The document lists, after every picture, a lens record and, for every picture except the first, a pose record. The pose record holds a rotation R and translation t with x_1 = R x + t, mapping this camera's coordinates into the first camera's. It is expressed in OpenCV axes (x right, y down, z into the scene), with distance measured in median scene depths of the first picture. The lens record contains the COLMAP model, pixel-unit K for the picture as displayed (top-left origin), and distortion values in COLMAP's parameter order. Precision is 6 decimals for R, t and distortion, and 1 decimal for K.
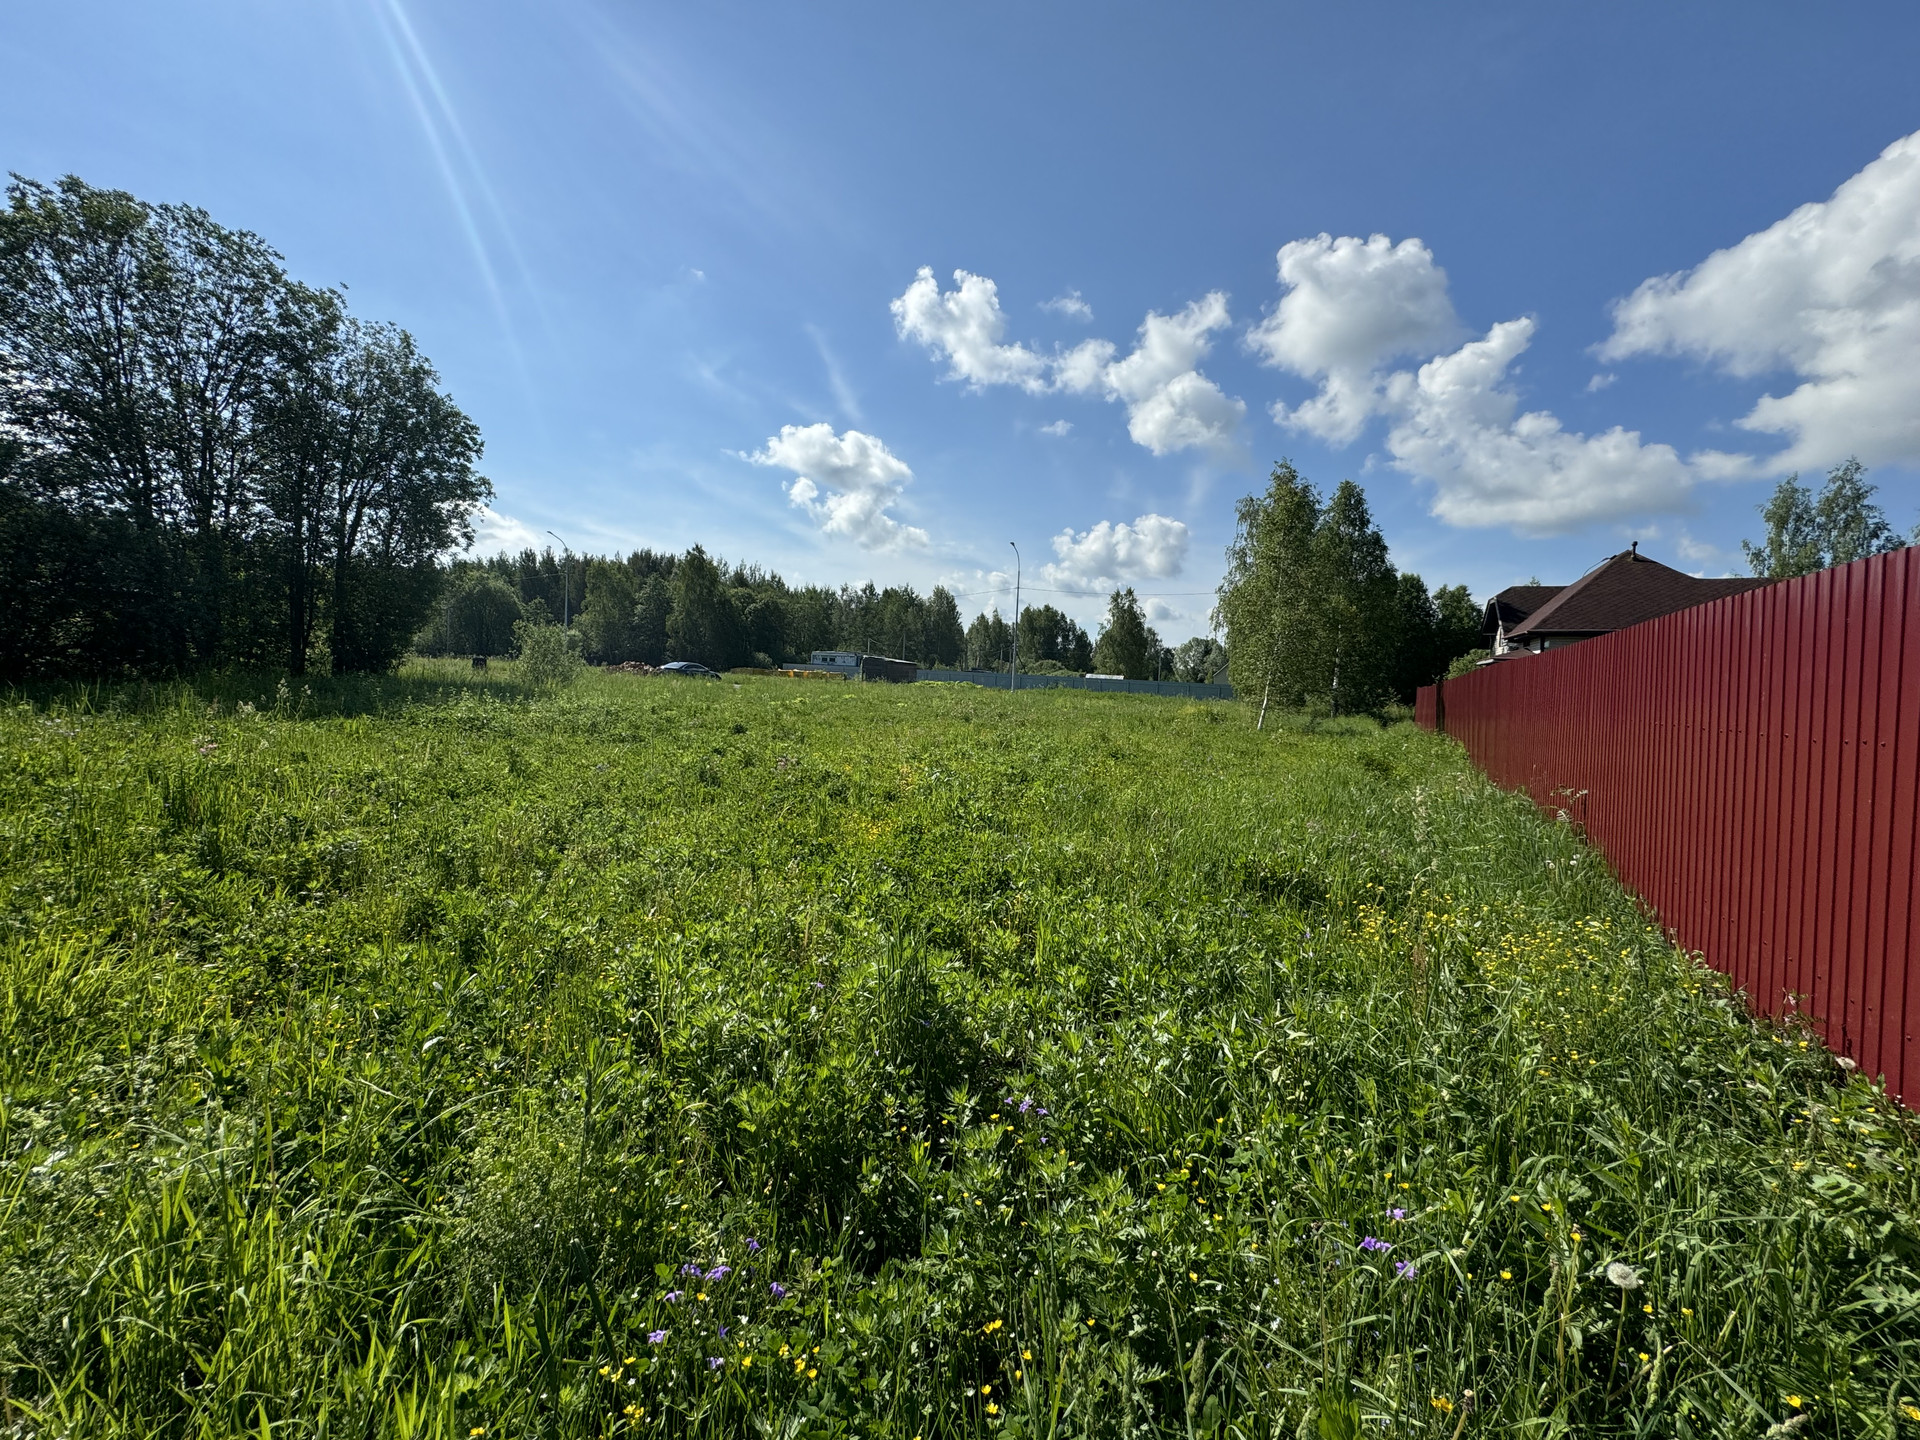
lens RADIAL K [[766.8, 0, 960.0], [0, 766.8, 716.8], [0, 0, 1]] dist [-0.000508, 0.000619]
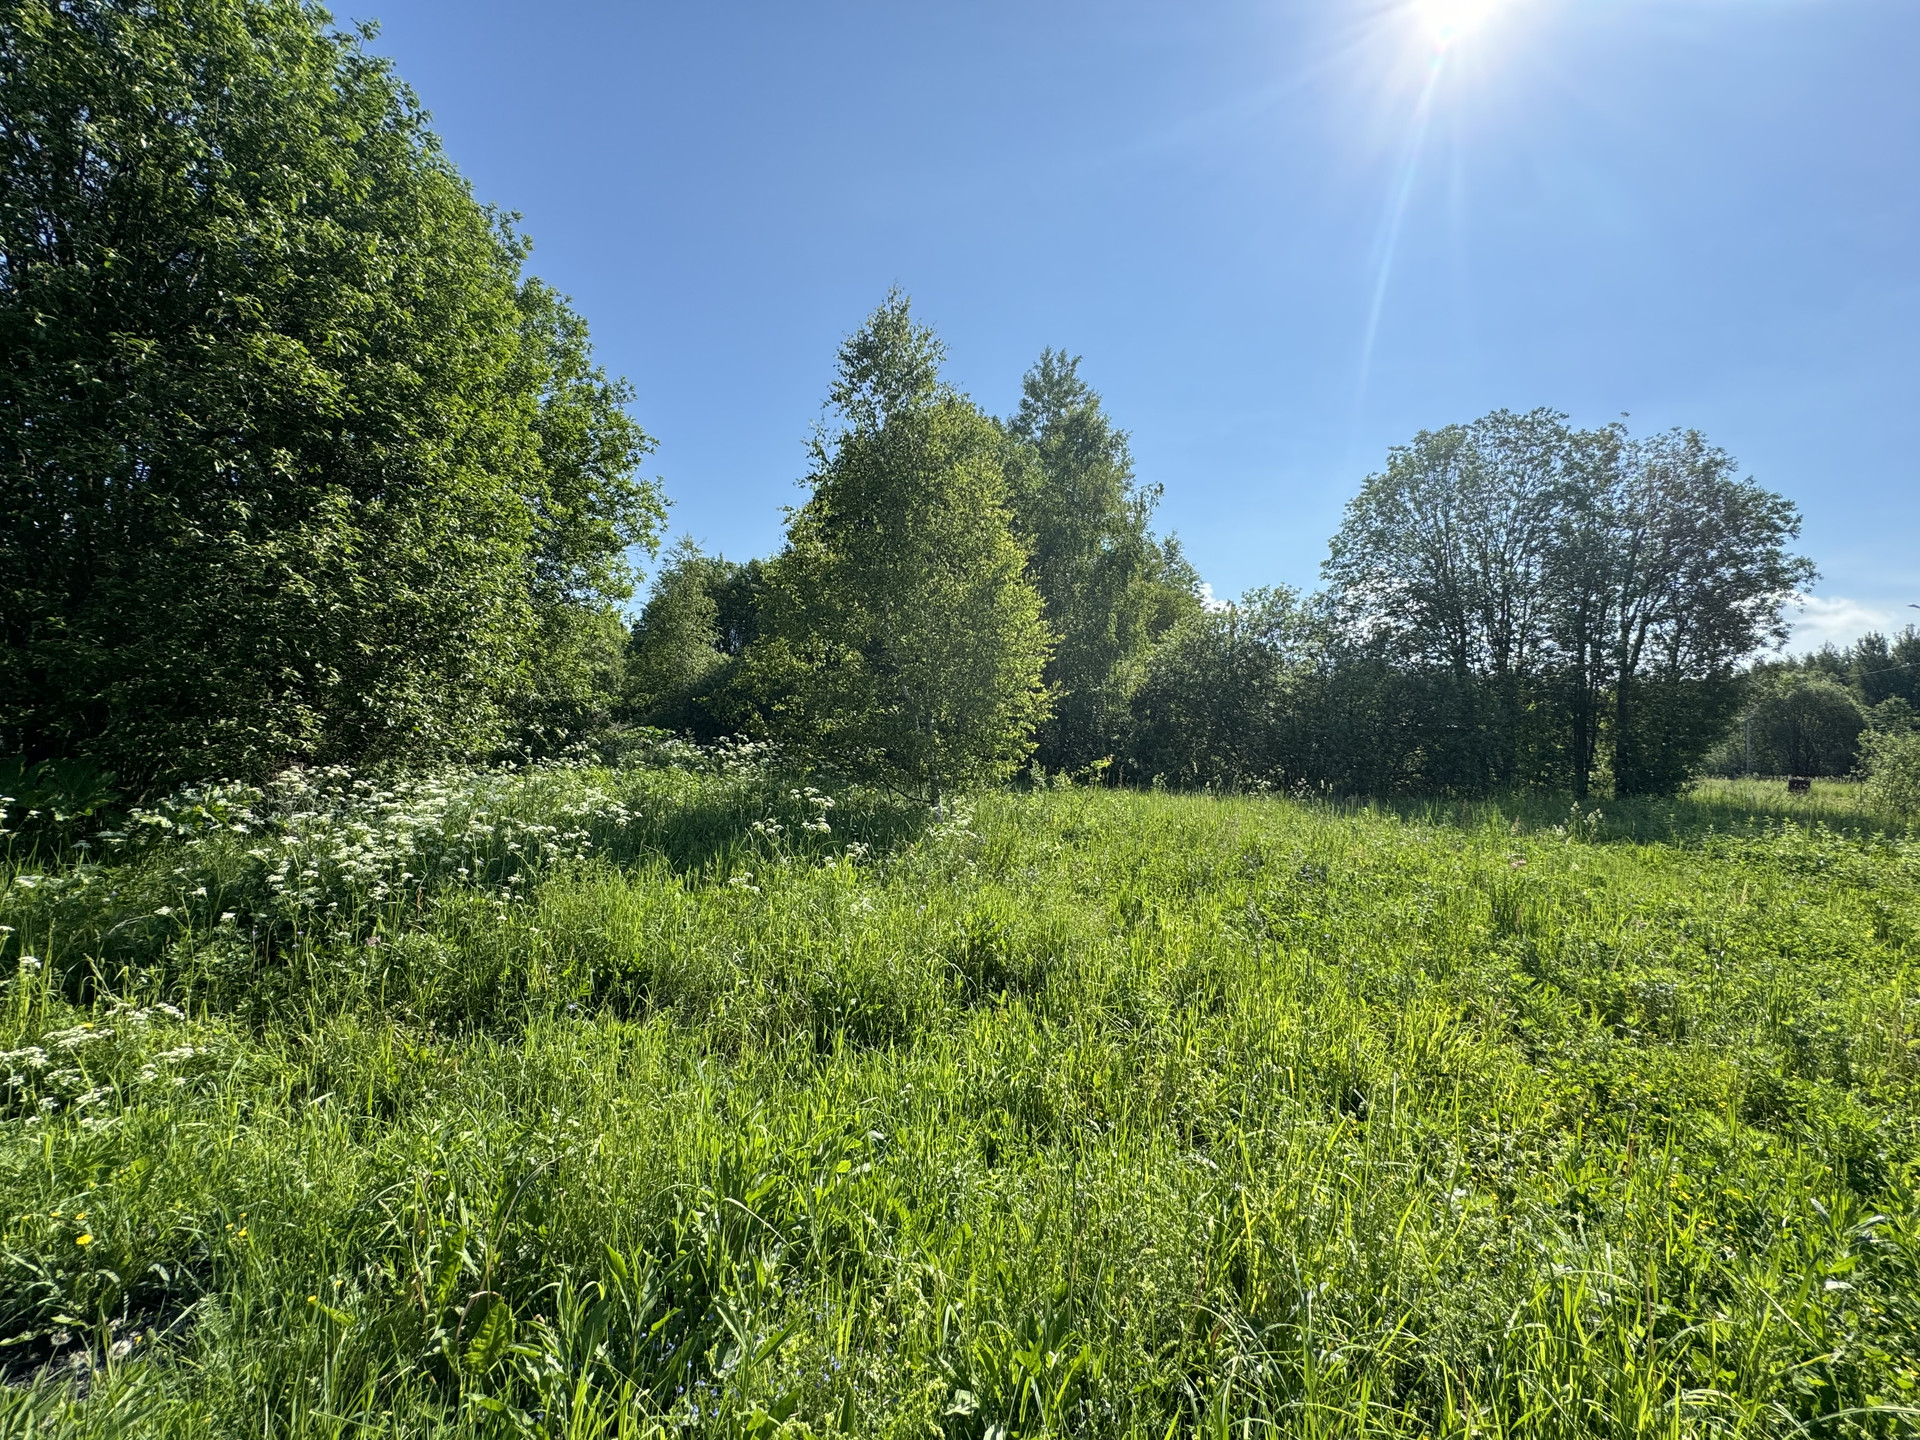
lens RADIAL K [[767.9, 0, 959.8], [0, 767.9, 717.8], [0, 0, 1]] dist [-0.003538, 0.000990]
pose [[0.183738, -0.080804, -0.979648, -0.002565], [-0.073524, 0.992694, -0.095670, -0.000757], [0.980222, 0.089606, 0.176454, -0.004749]]
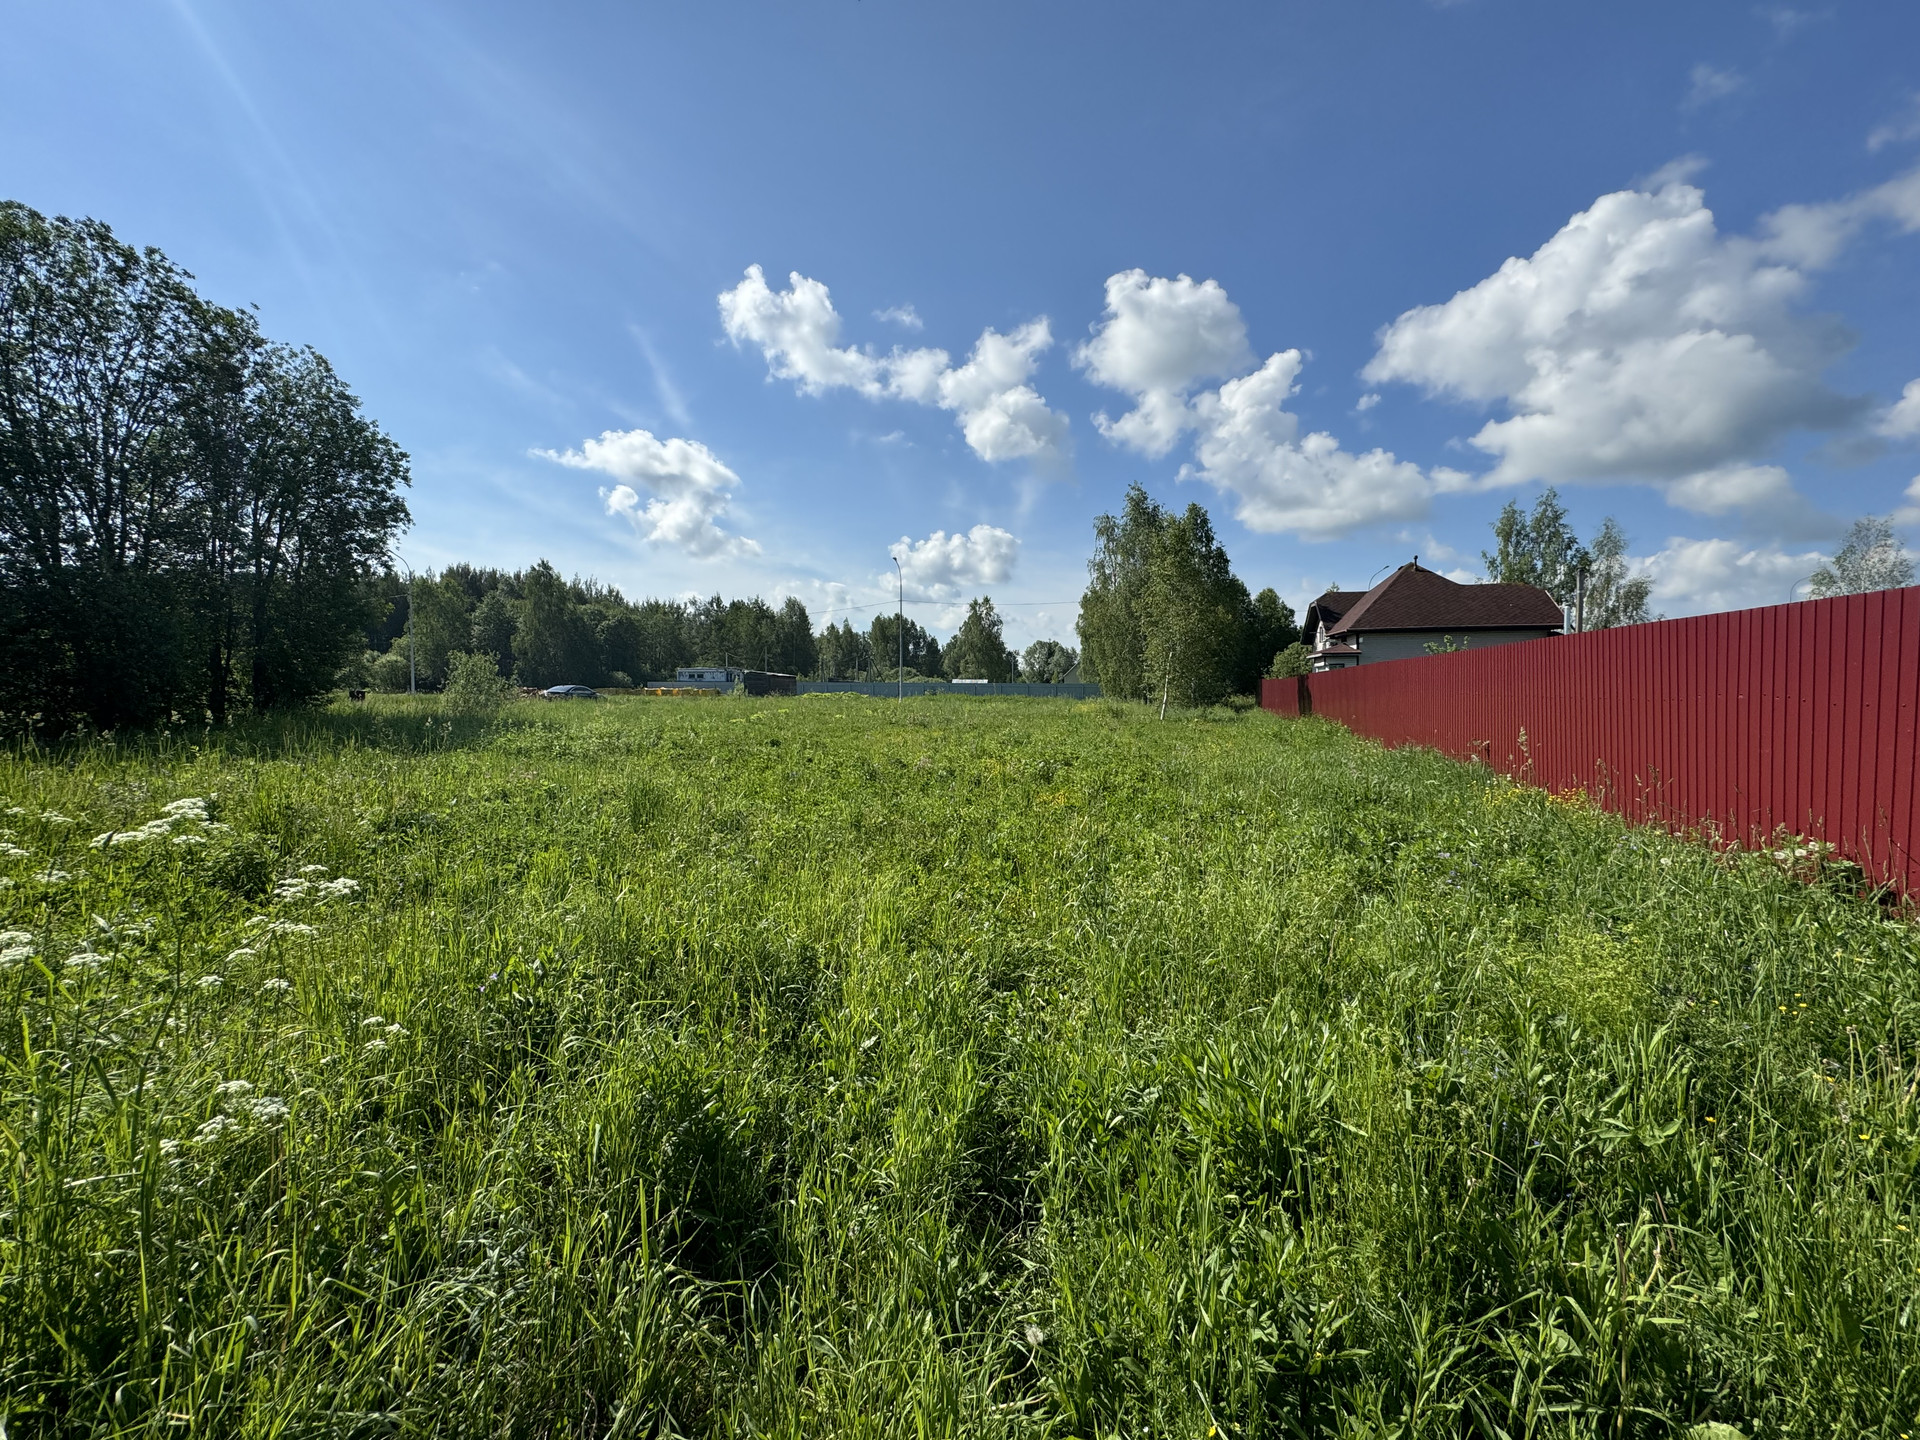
lens RADIAL K [[773.8, 0, 959.0], [0, 773.8, 728.8], [0, 0, 1]] dist [-0.002083, 0.000802]
pose [[0.977144, -0.055673, 0.205156, -0.125480], [0.054614, 0.998449, 0.010826, -0.000502], [-0.205441, 0.000626, 0.978669, -0.084736]]
